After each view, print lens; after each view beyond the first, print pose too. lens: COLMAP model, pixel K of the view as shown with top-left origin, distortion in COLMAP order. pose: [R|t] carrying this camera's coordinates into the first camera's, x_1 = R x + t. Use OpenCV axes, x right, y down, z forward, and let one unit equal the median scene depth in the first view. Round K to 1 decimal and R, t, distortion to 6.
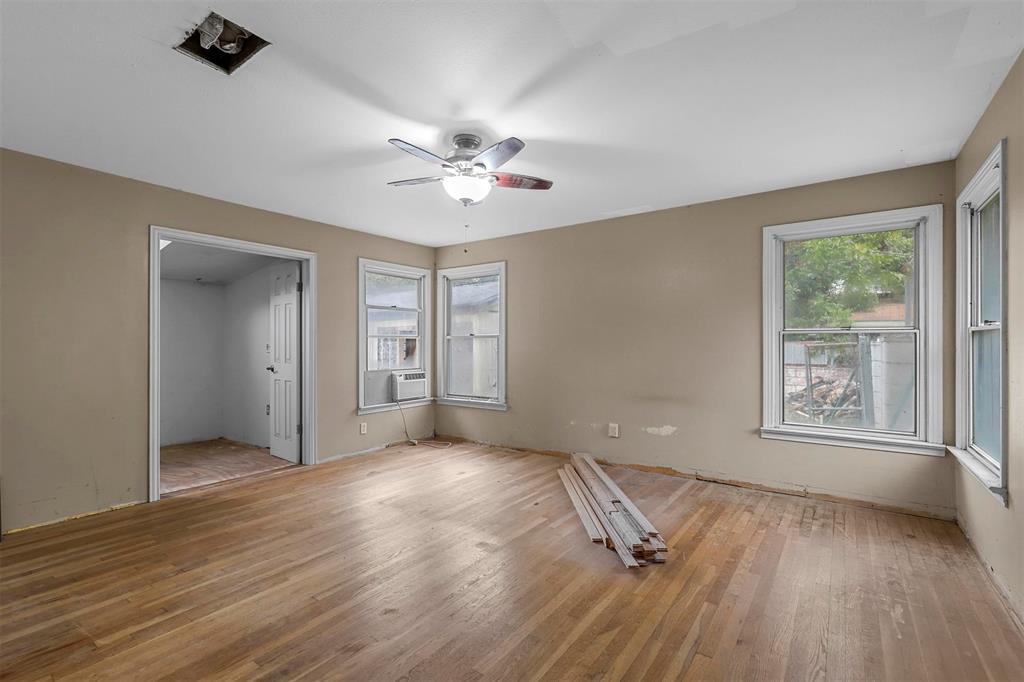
lens RADIAL K [[462.6, 0, 511.9], [0, 462.6, 344.3], [0, 0, 1]] dist [-0.000683, 0.000471]
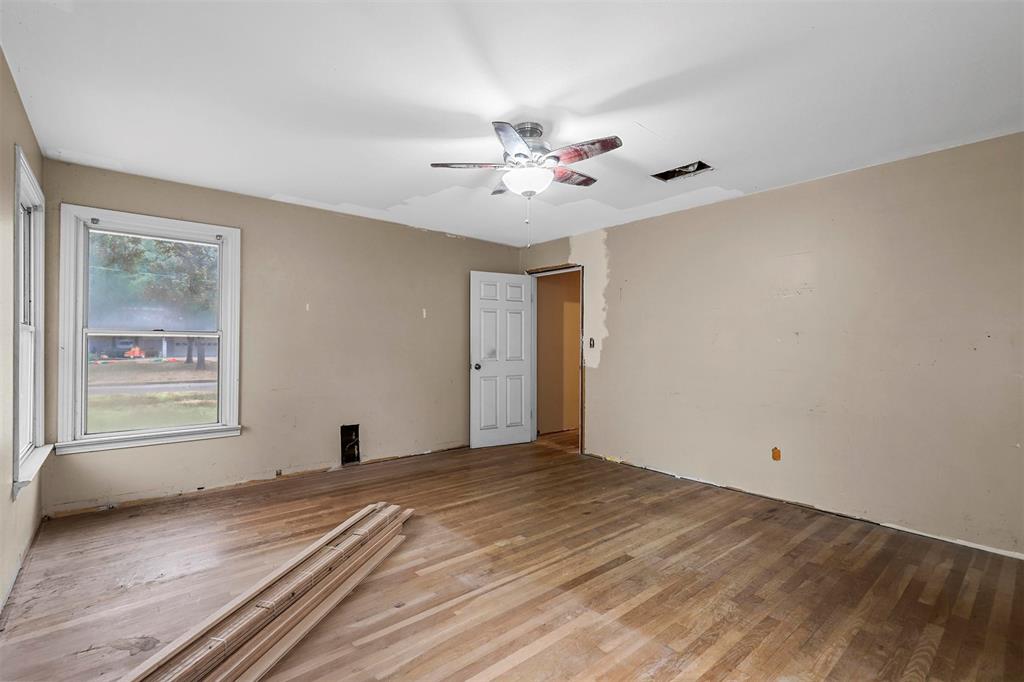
lens RADIAL K [[462.6, 0, 512.0], [0, 462.6, 343.4], [0, 0, 1]] dist [-0.000683, 0.000471]
pose [[-0.971482, -0.002779, 0.237096, -0.294390], [-0.005195, 0.999941, -0.009565, 0.006647], [-0.237055, -0.010524, -0.971439, 1.943118]]
